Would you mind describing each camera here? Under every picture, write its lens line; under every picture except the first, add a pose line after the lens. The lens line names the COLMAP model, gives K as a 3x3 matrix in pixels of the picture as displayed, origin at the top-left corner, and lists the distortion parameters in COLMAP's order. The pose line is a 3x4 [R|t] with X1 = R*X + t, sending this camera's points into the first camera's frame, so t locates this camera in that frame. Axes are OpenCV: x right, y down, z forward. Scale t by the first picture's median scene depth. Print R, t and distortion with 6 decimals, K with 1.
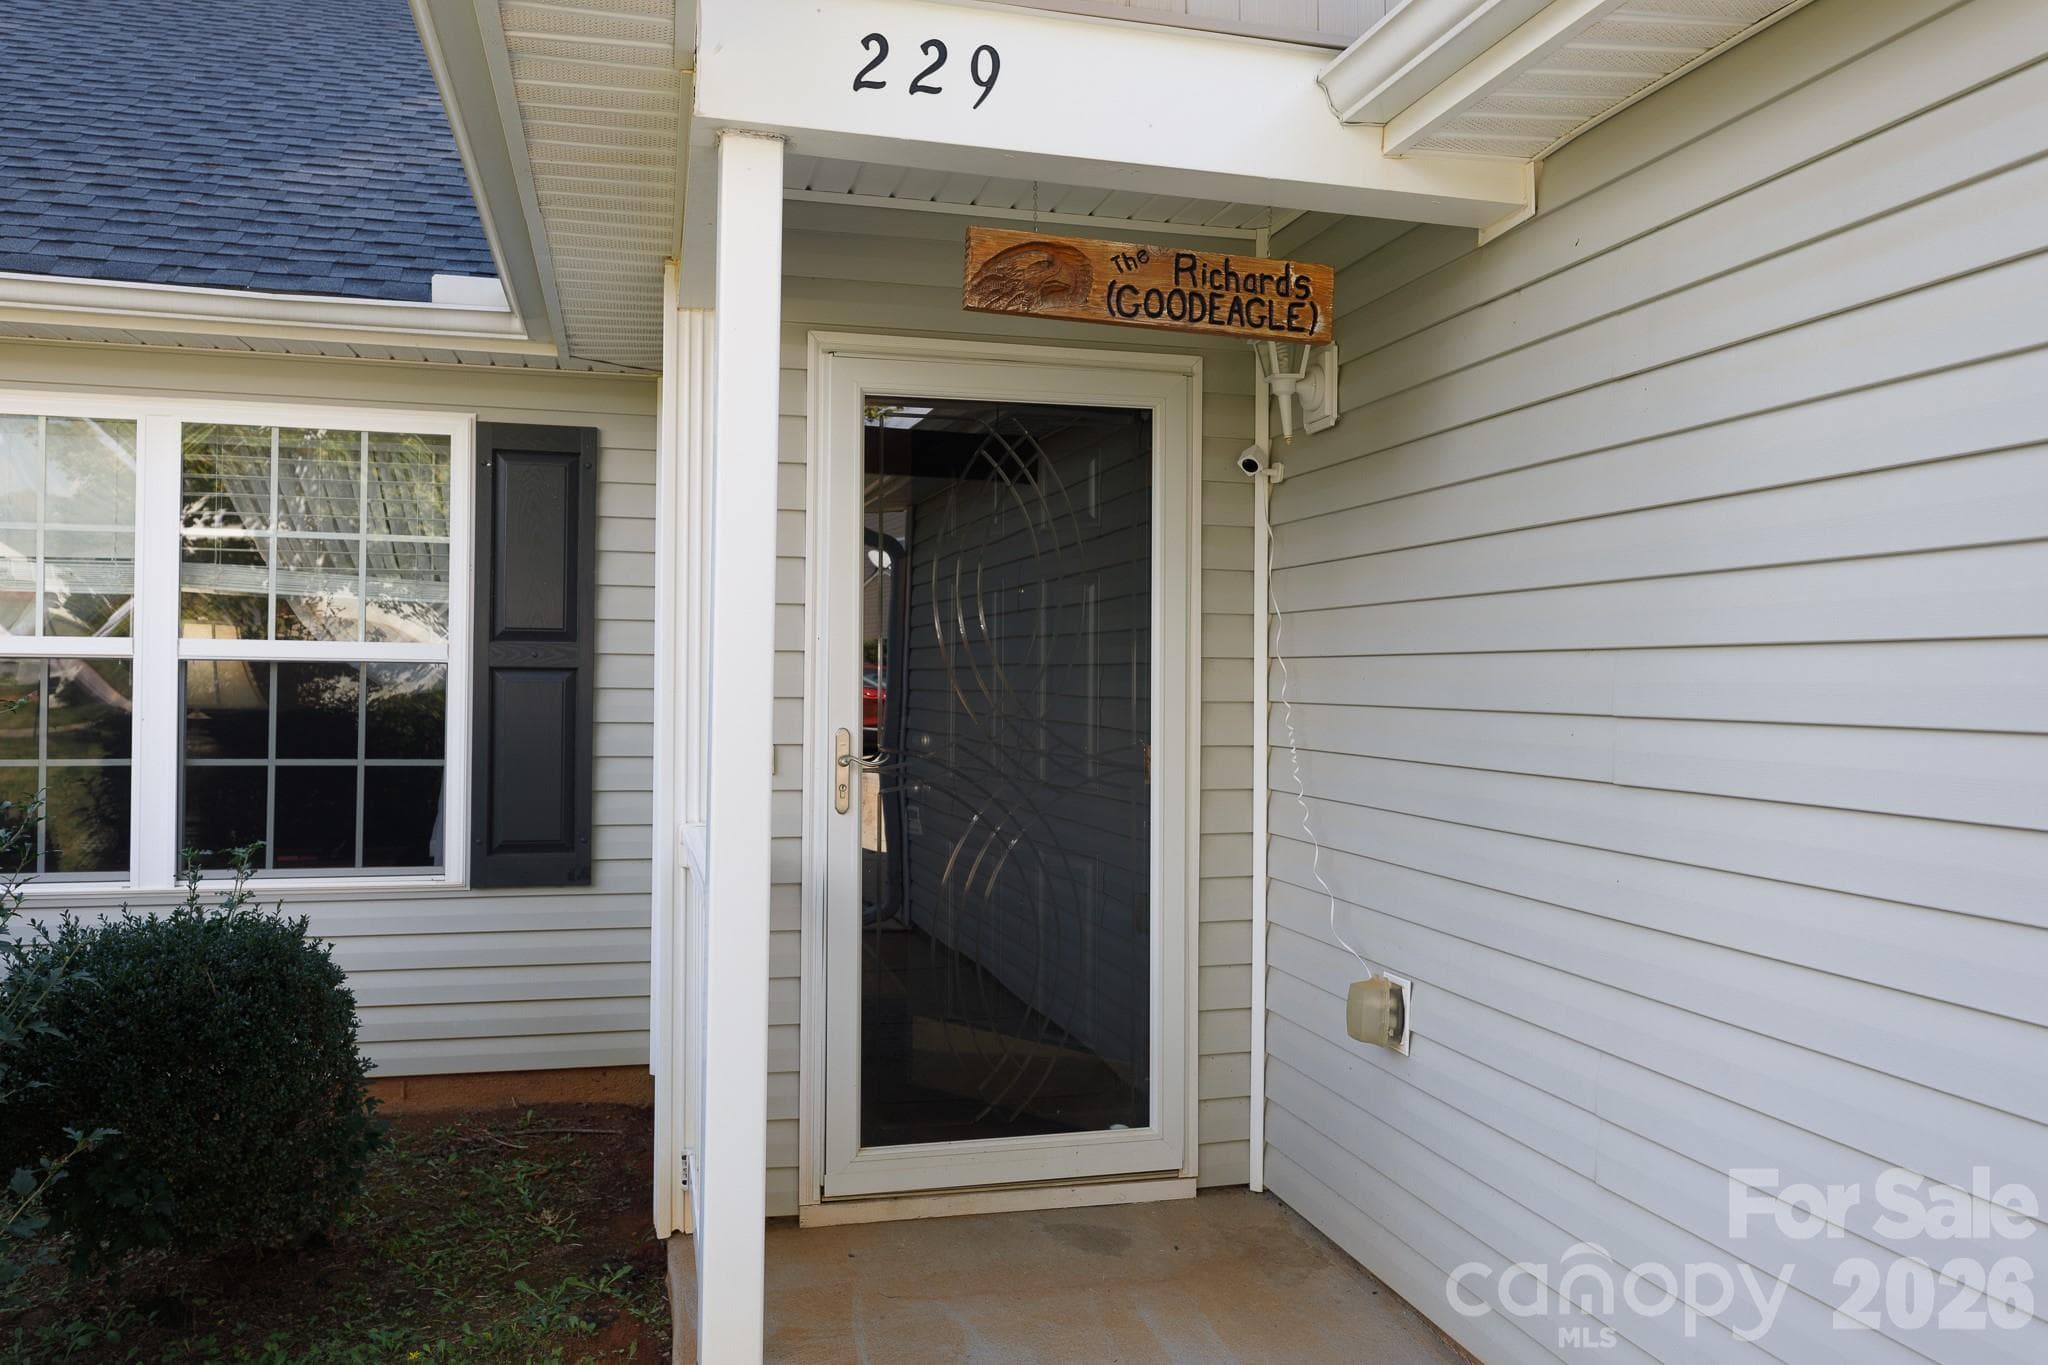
lens RADIAL K [[1496.8, 0, 1024.0], [0, 1496.8, 682.5], [0, 0, 1]] dist [0.009455, 0.005597]
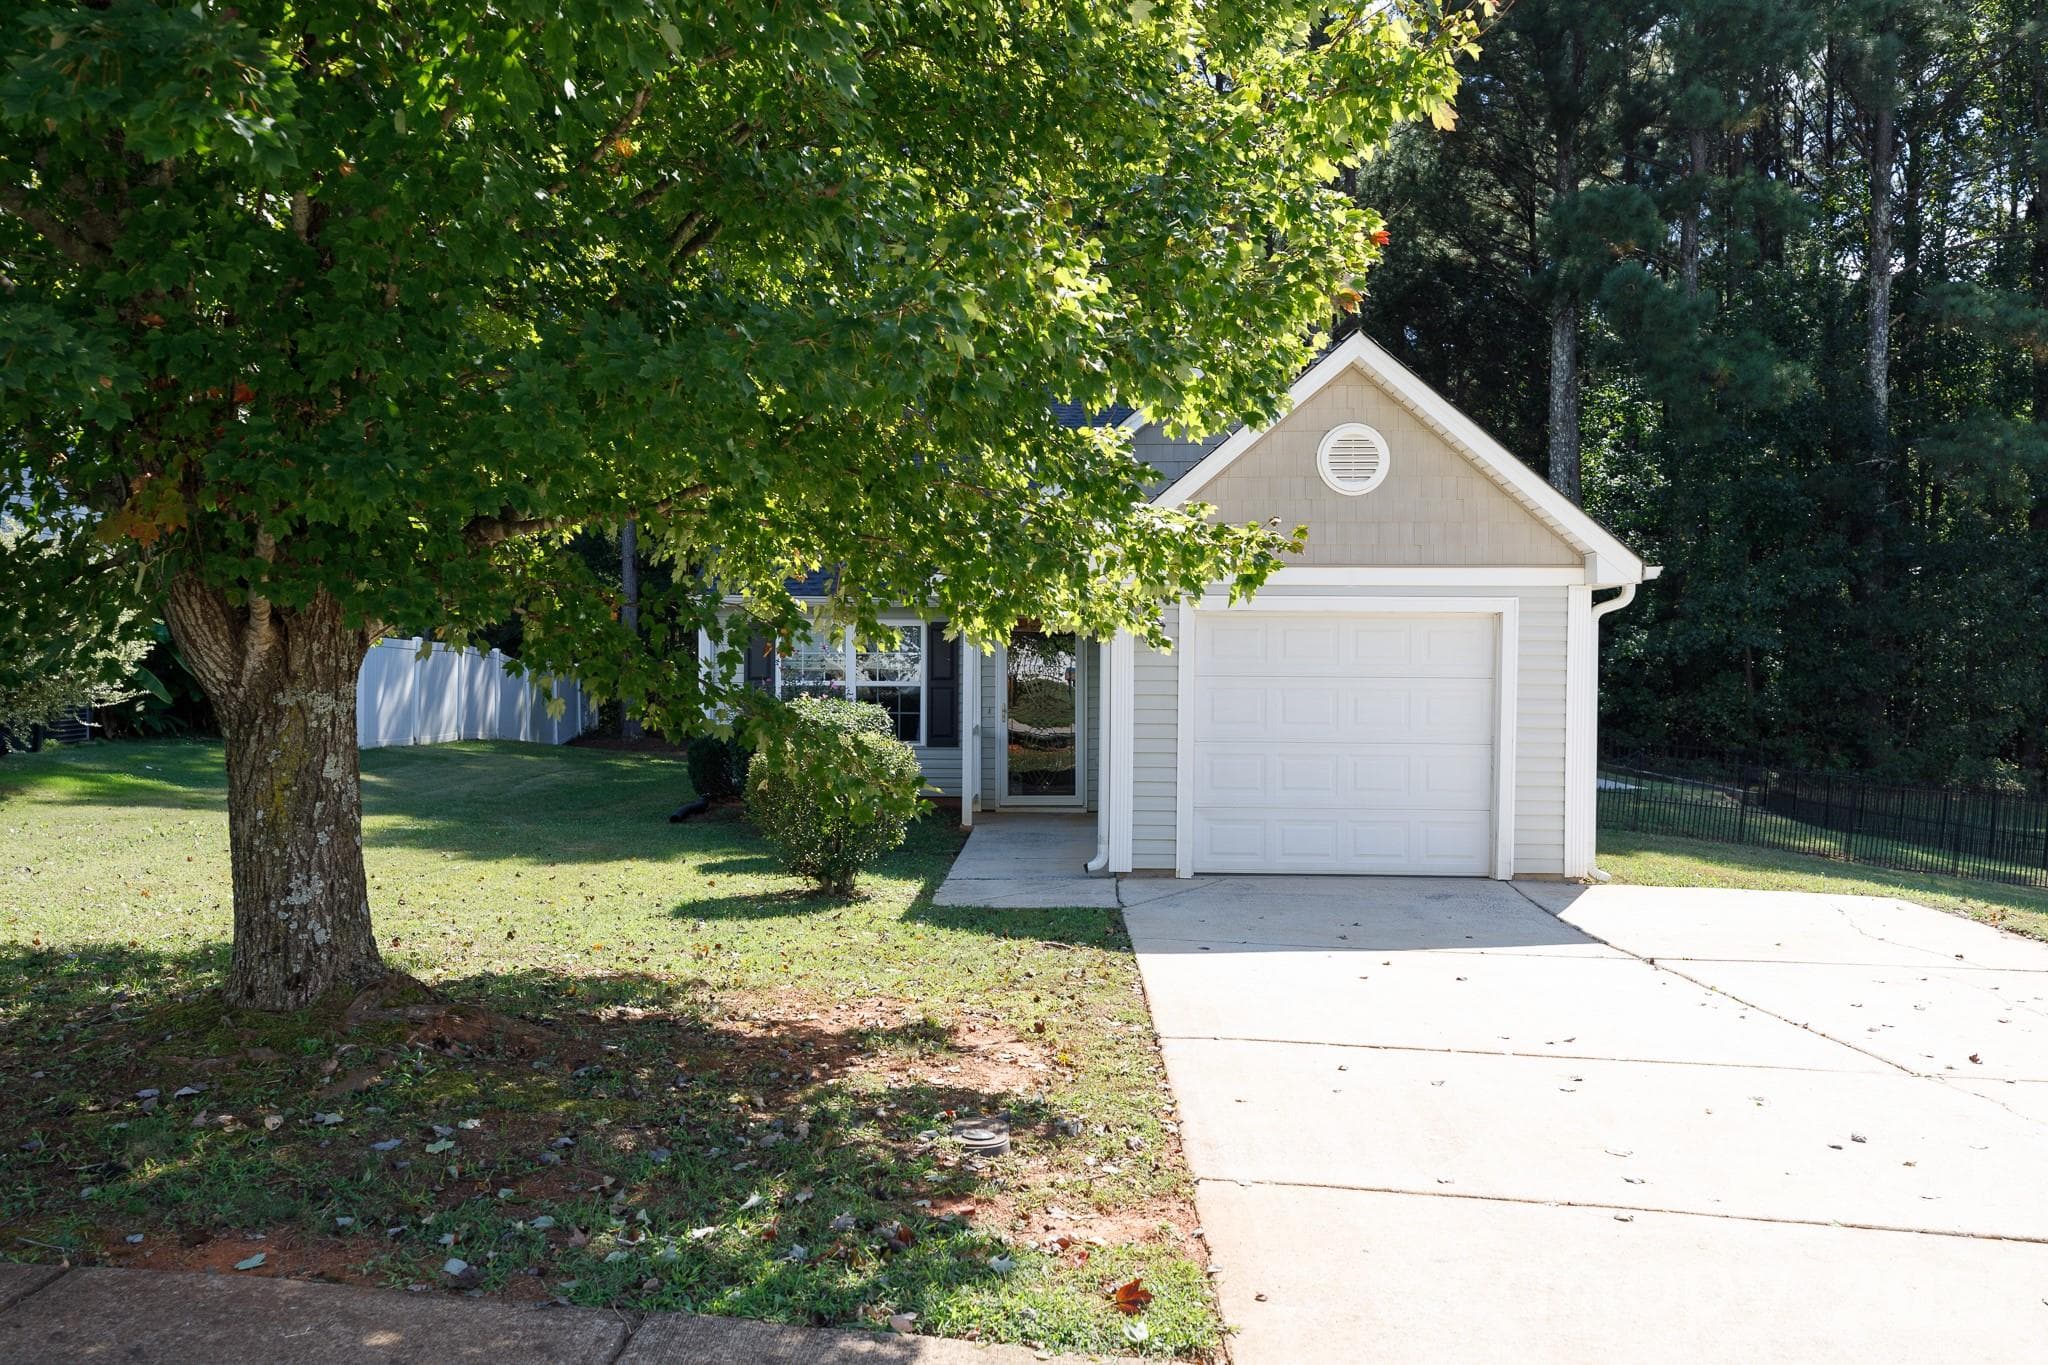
lens RADIAL K [[1496.8, 0, 1024.0], [0, 1496.8, 682.5], [0, 0, 1]] dist [0.009455, 0.005597]
pose [[0.957114, -0.007664, -0.289610, 0.998641], [0.011101, 0.999886, 0.010225, -0.061409], [0.289499, -0.013002, 0.957090, -2.649352]]
